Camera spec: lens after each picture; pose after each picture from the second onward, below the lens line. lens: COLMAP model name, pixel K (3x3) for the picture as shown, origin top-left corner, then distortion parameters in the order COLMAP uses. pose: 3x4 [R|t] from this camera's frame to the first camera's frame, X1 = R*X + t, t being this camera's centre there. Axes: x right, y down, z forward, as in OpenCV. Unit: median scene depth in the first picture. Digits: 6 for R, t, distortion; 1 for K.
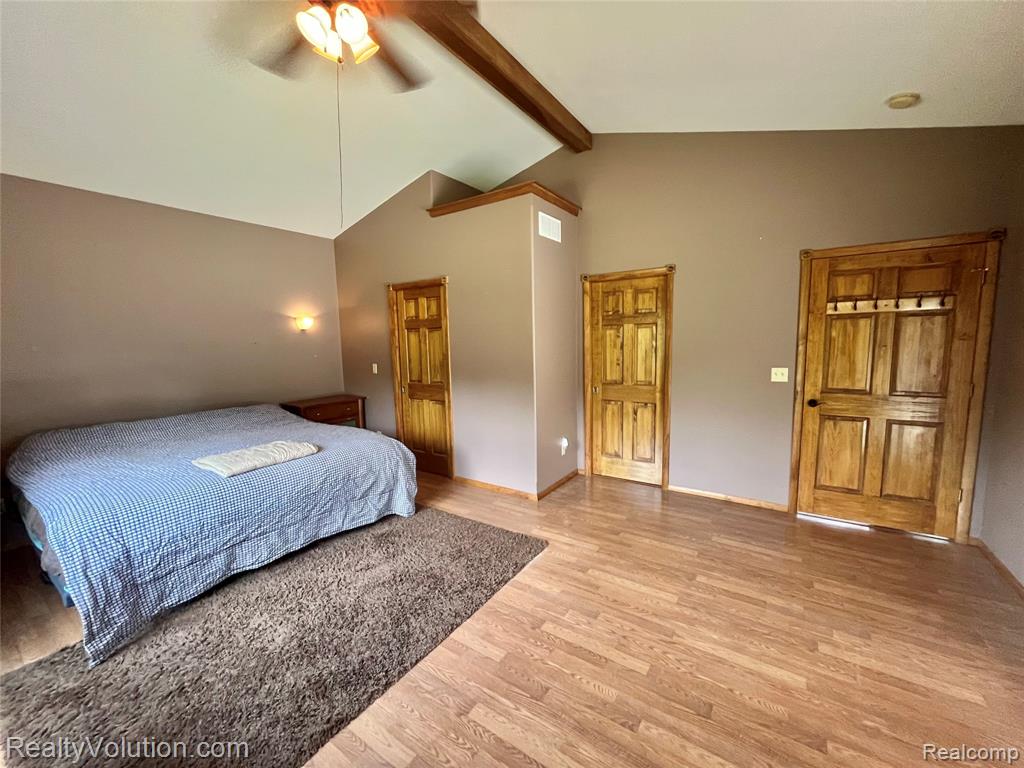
lens RADIAL K [[410.7, 0, 506.2], [0, 410.7, 390.7], [0, 0, 1]] dist [-0.003372, 0.000155]
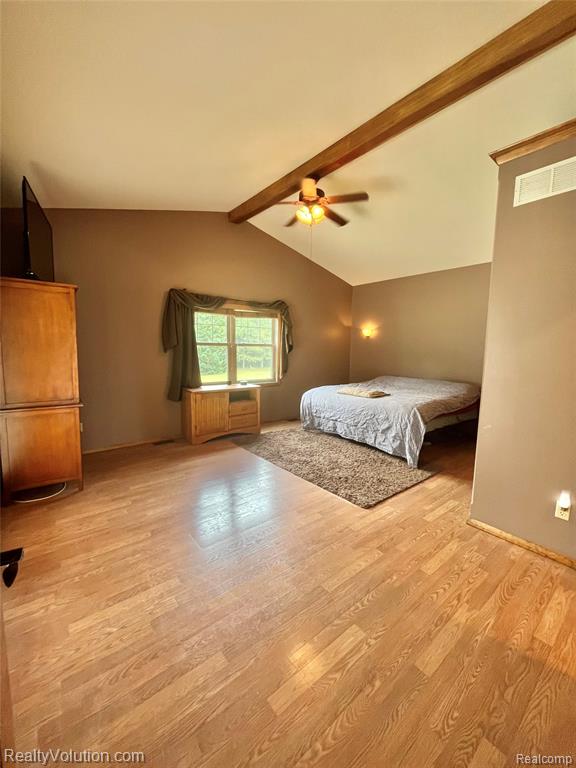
lens RADIAL K [[308.0, 0, 284.8], [0, 308.0, 381.3], [0, 0, 1]] dist [-0.003372, 0.000155]
pose [[-0.286187, 0.121417, -0.950450, 1.037886], [-0.133920, 0.977134, 0.165151, -0.112237], [0.948769, 0.174549, -0.263383, 1.011787]]
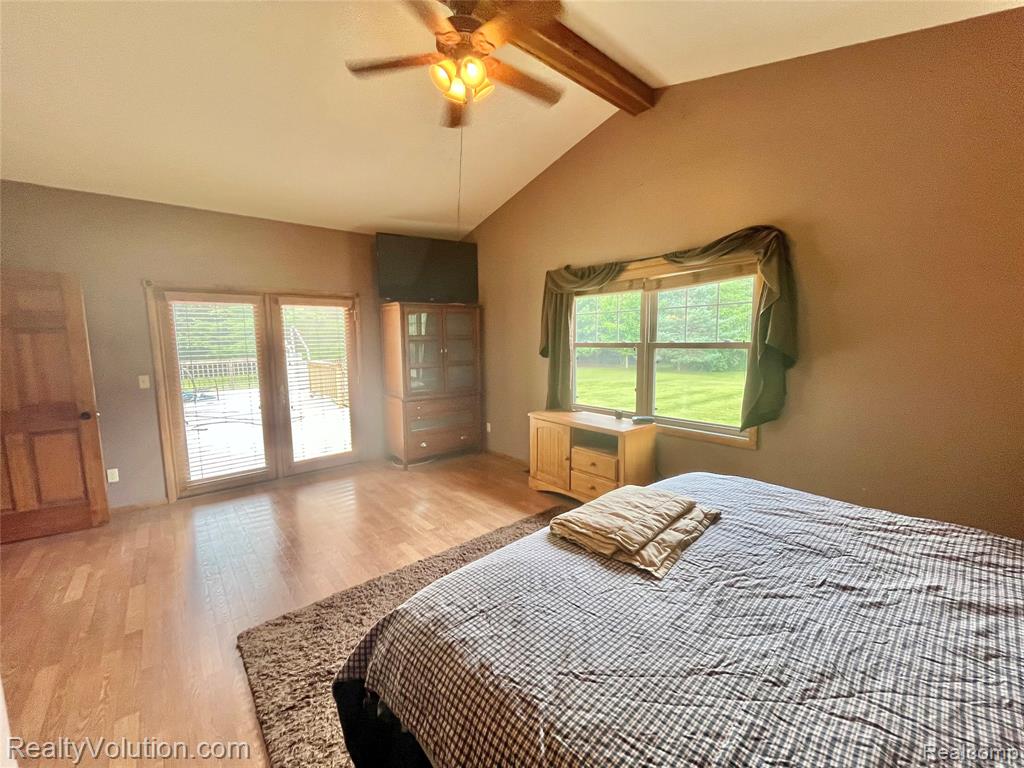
lens RADIAL K [[410.7, 0, 511.0], [0, 410.7, 384.8], [0, 0, 1]] dist [-0.003372, 0.000155]
pose [[-0.966986, 0.011478, 0.254572, -0.568333], [0.070978, 0.971584, 0.225802, -0.181432], [-0.244747, 0.236416, -0.940323, 1.541029]]
